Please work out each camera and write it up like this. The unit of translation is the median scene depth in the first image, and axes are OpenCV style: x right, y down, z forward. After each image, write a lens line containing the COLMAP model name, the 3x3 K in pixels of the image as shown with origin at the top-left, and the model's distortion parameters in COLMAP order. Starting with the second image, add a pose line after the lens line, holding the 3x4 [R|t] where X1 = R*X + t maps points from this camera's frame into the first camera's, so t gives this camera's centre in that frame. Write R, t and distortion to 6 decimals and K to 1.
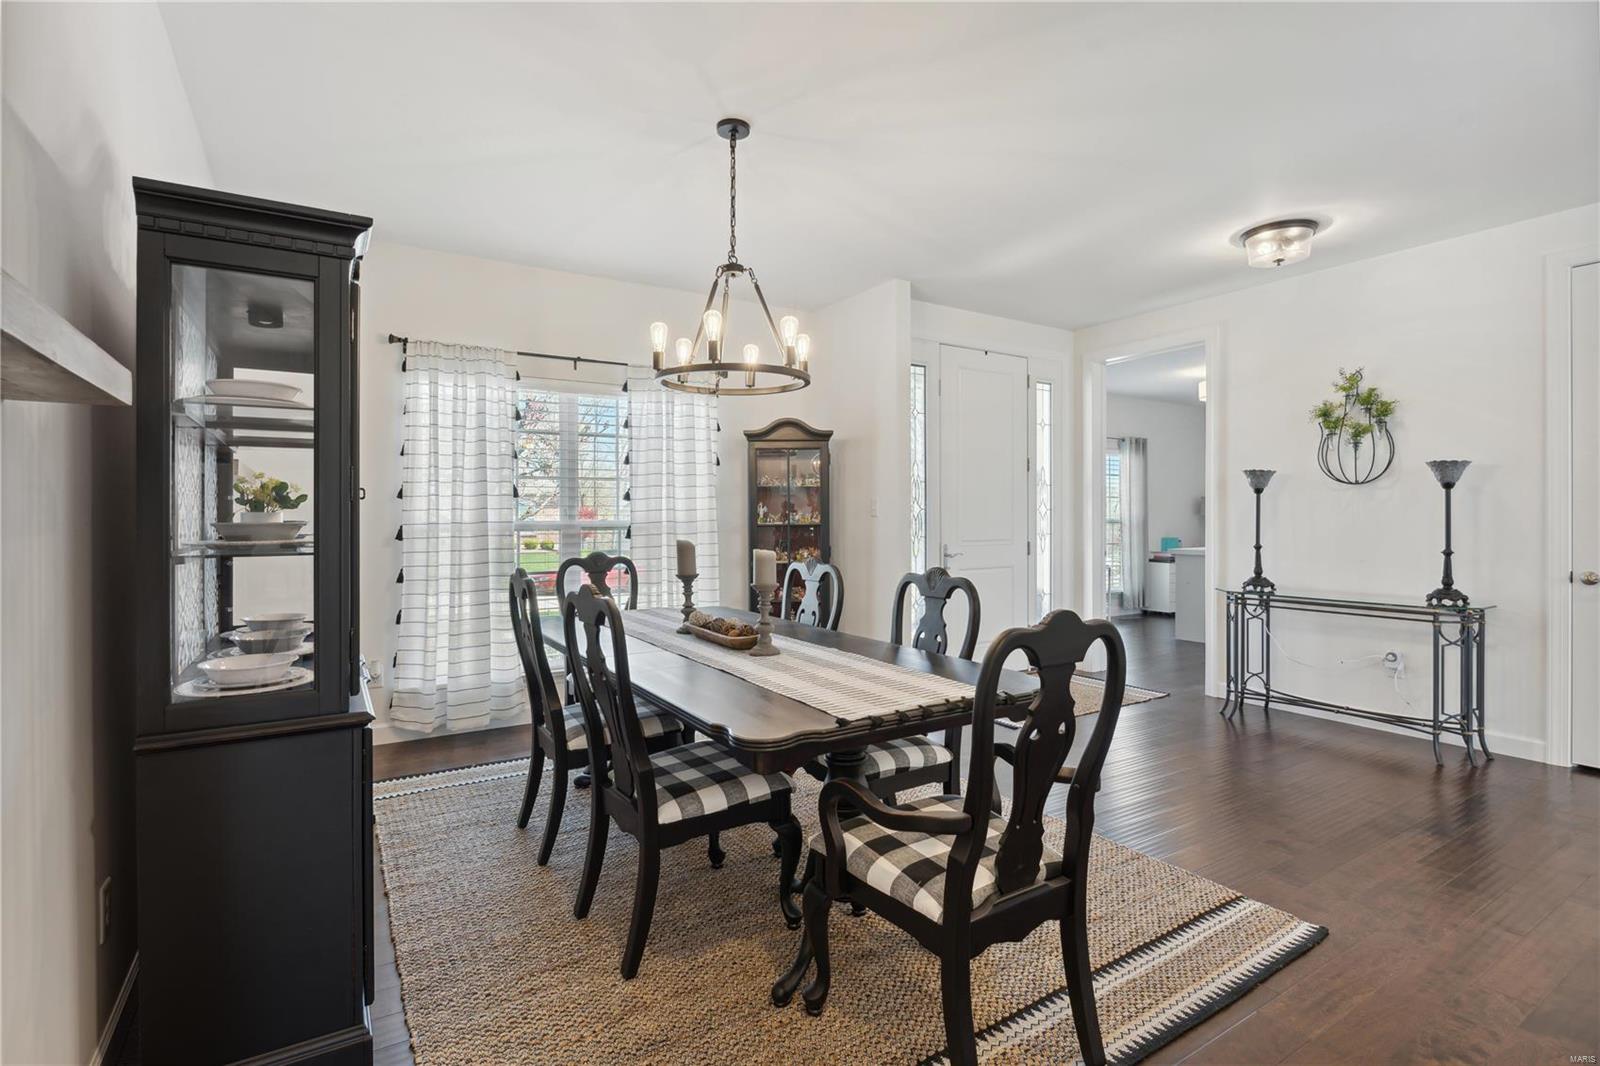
lens RADIAL K [[766.8, 0, 801.8], [0, 766.8, 515.4], [0, 0, 1]] dist [-0.002121, -0.000289]
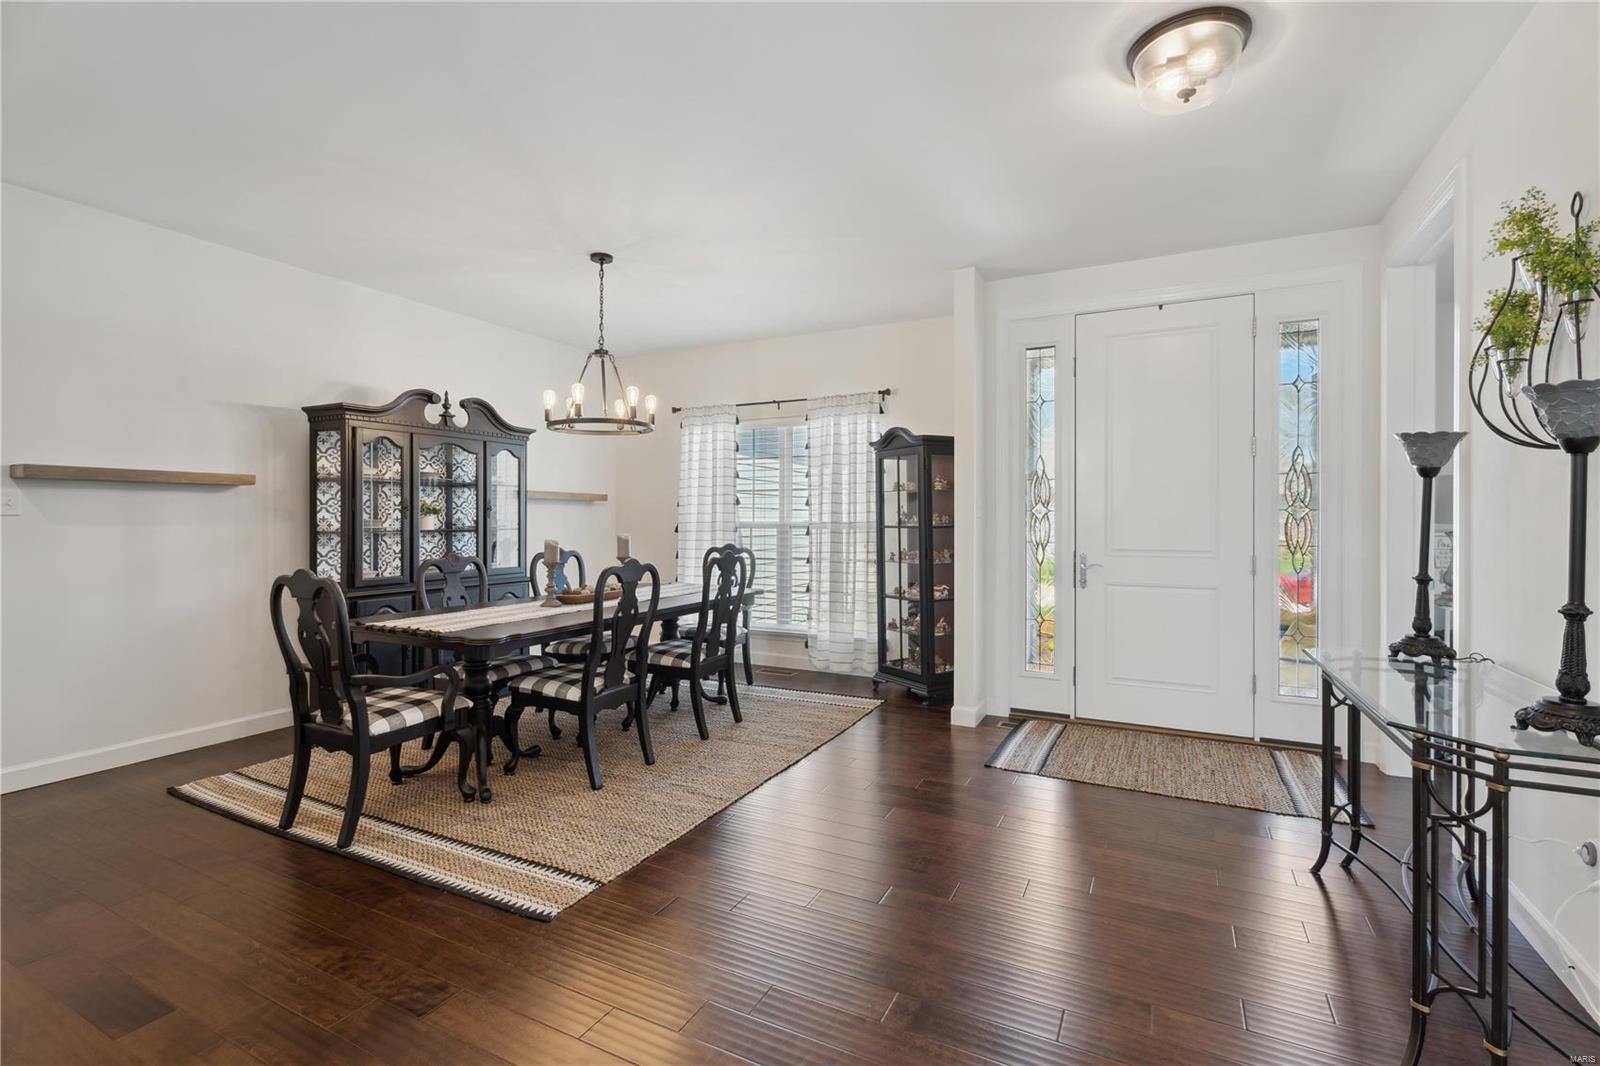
lens RADIAL K [[719.1, 0, 790.9], [0, 719.1, 518.4], [0, 0, 1]] dist [-0.000038, 0.000432]
pose [[0.503826, 0.002622, -0.863801, 0.798438], [-0.003256, 0.999994, 0.001136, 0.000107], [0.863799, 0.002240, 0.503831, 0.376477]]
